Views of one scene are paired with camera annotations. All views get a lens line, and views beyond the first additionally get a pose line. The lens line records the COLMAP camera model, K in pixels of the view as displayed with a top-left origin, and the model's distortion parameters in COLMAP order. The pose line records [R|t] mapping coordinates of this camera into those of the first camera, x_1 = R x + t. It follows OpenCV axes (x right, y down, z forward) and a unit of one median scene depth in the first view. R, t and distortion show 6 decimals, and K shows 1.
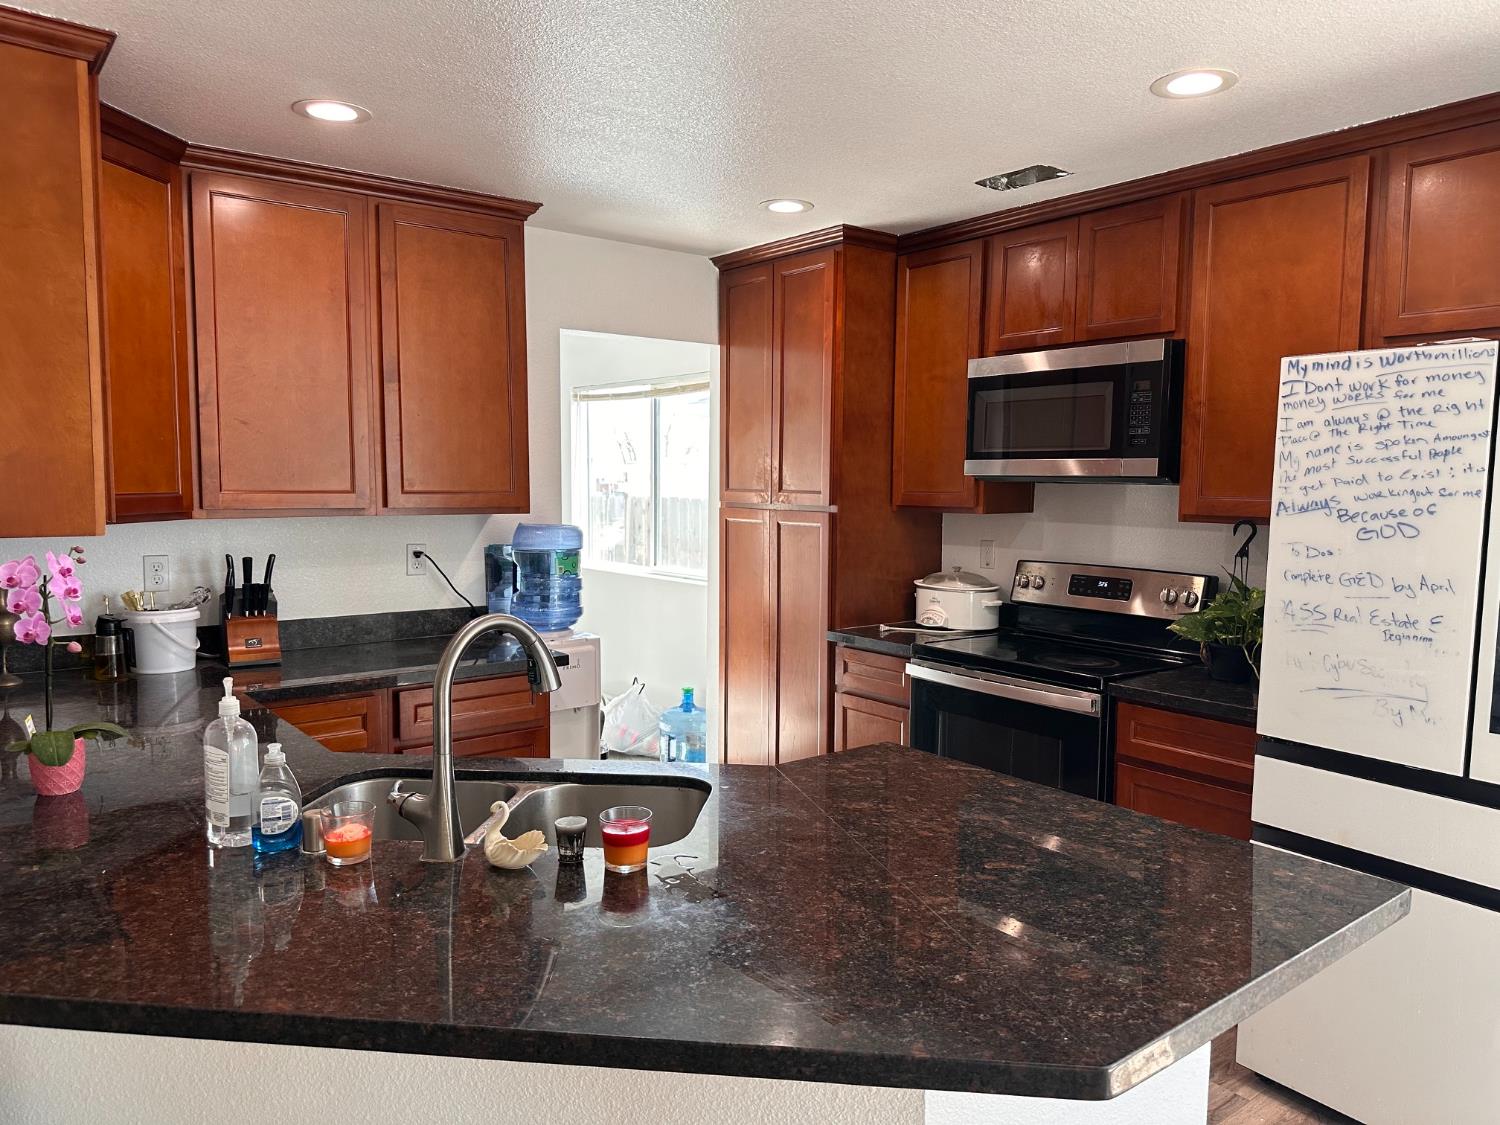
lens RADIAL K [[1049.4, 0, 748.3], [0, 1049.4, 565.8], [0, 0, 1]] dist [0.066682, -0.088197]
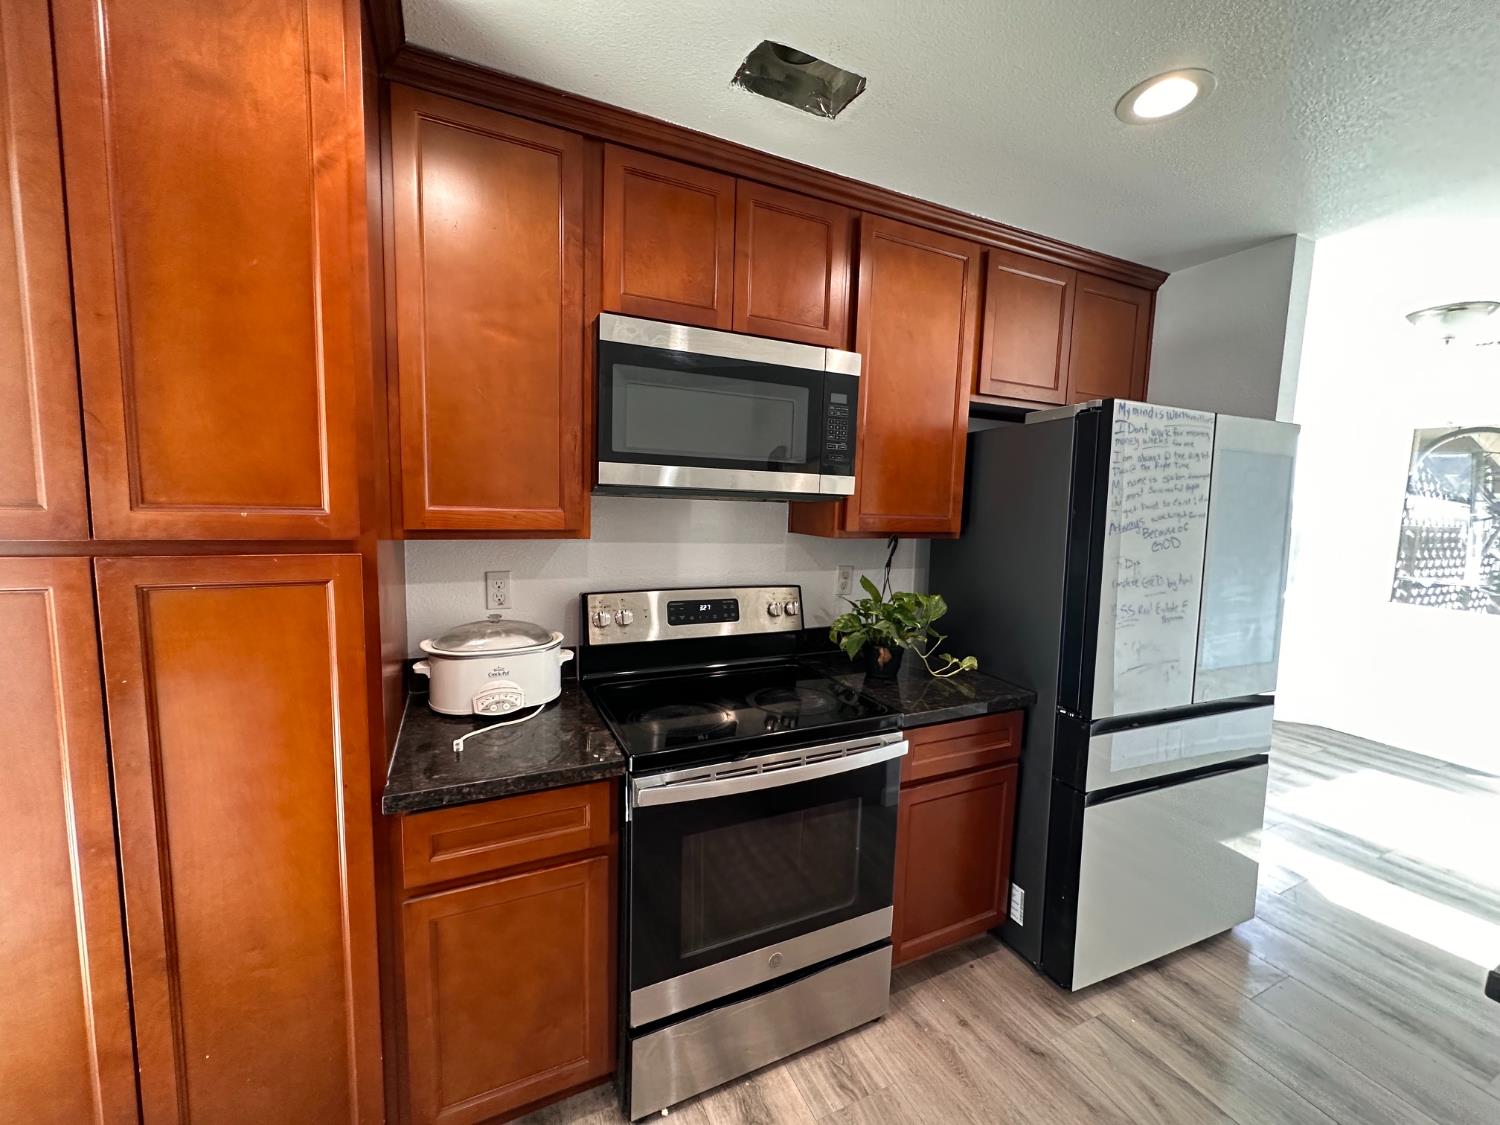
lens RADIAL K [[601.8, 0, 751.3], [0, 601.8, 561.8], [0, 0, 1]] dist [-0.000699, -0.000067]
pose [[0.221061, -0.100988, 0.970017, -0.248458], [0.056429, 0.994282, 0.090654, -0.103968], [-0.973626, 0.034697, 0.225496, 1.283252]]
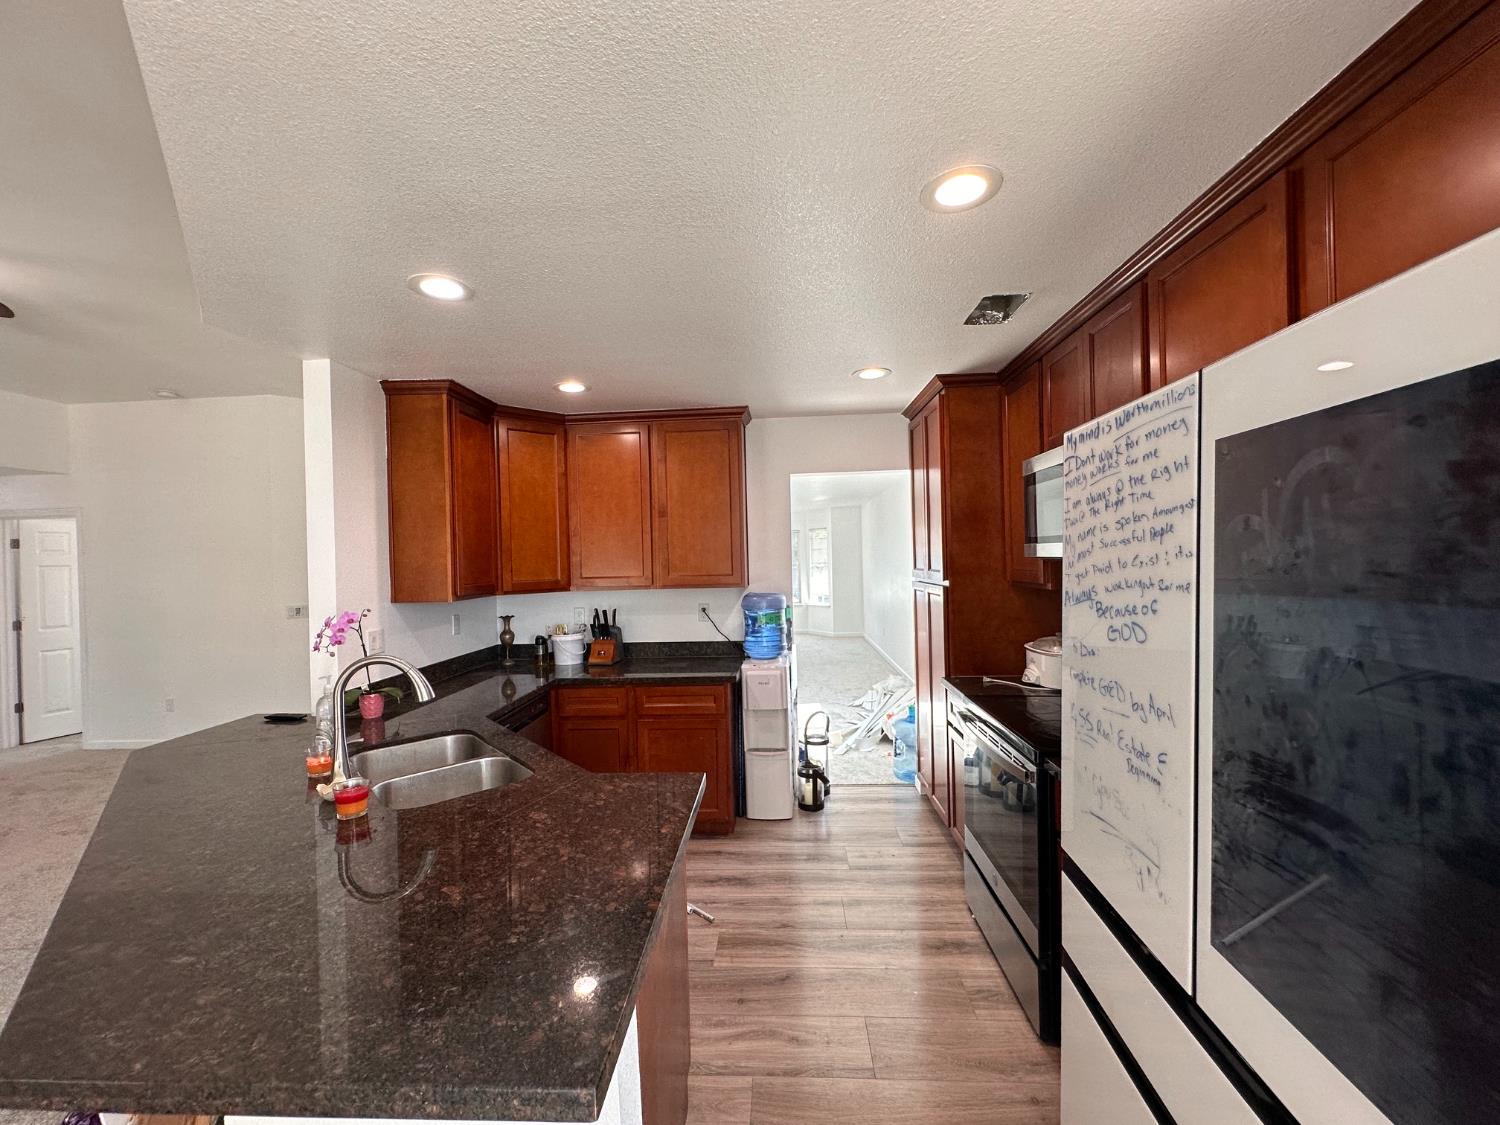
lens RADIAL K [[599.2, 0, 750.0], [0, 599.2, 562.5], [0, 0, 1]] dist [0.000581, 0.000046]
pose [[0.752654, -0.021023, -0.658080, 0.655747], [-0.026673, 0.997696, -0.062378, -0.046735], [0.657876, 0.064502, 0.750359, 0.454643]]
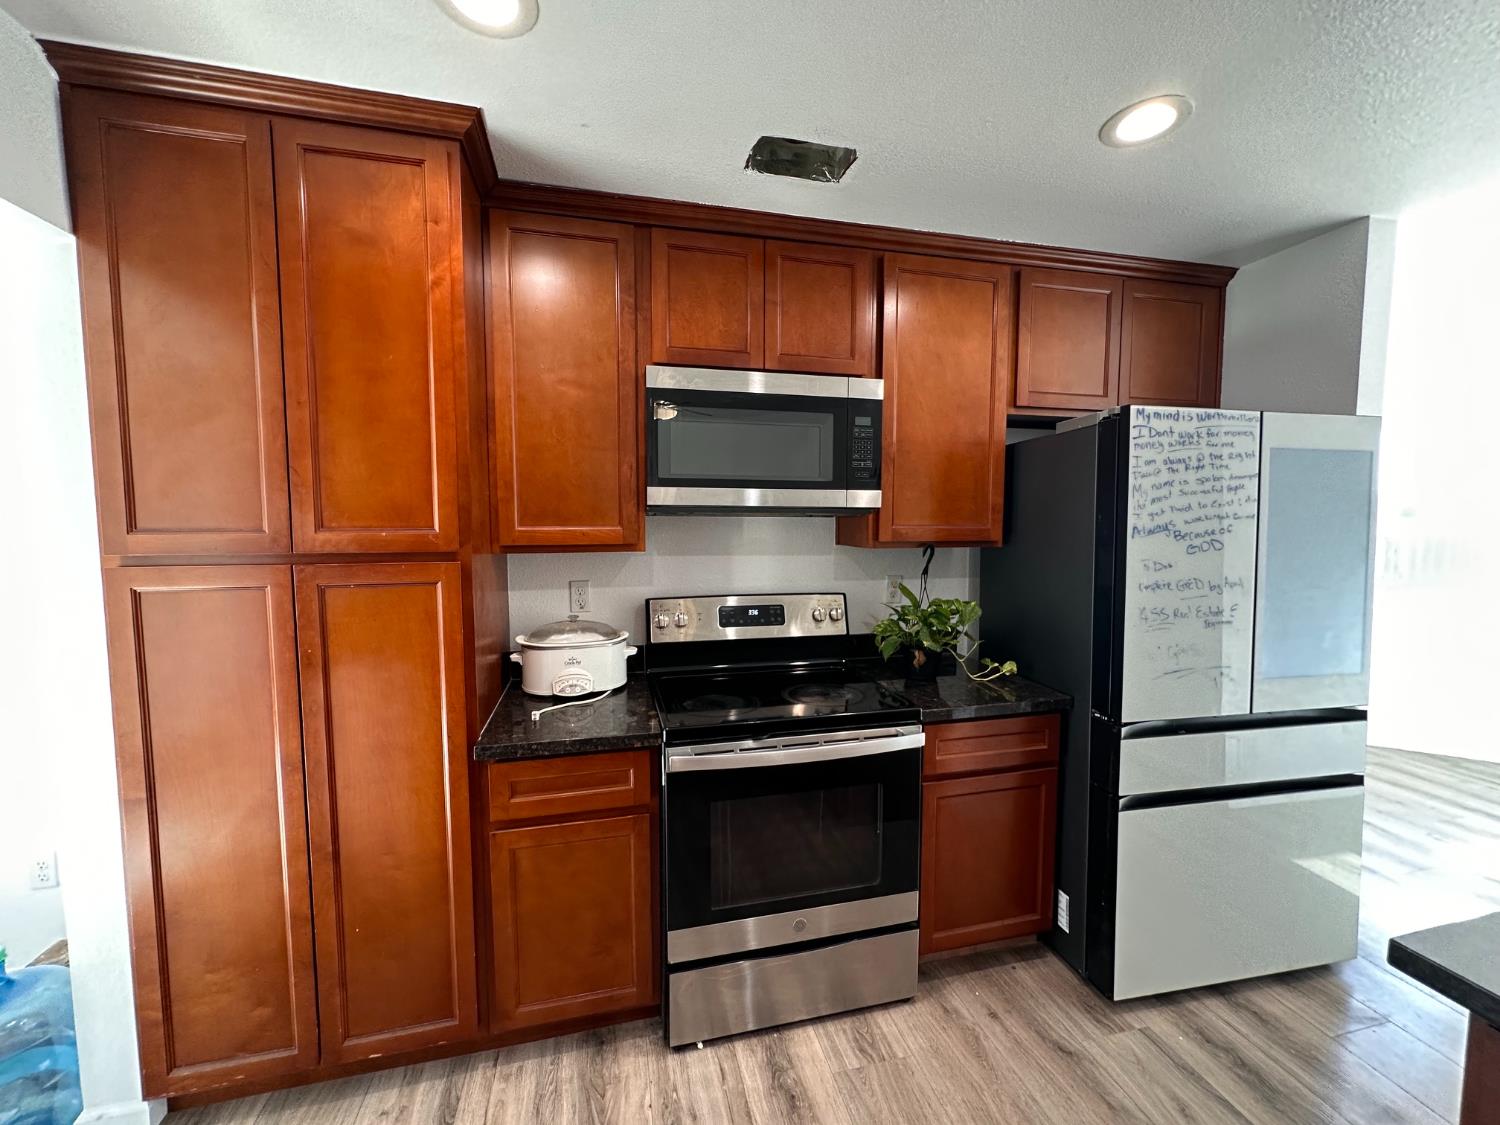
lens RADIAL K [[605.9, 0, 750.0], [0, 605.9, 562.5], [0, 0, 1]] dist [-0.000684, 0.000079]
pose [[0.413363, -0.072013, 0.907714, -0.309226], [0.081836, 0.995772, 0.041732, -0.086433], [-0.906881, 0.057033, 0.417508, 1.148205]]
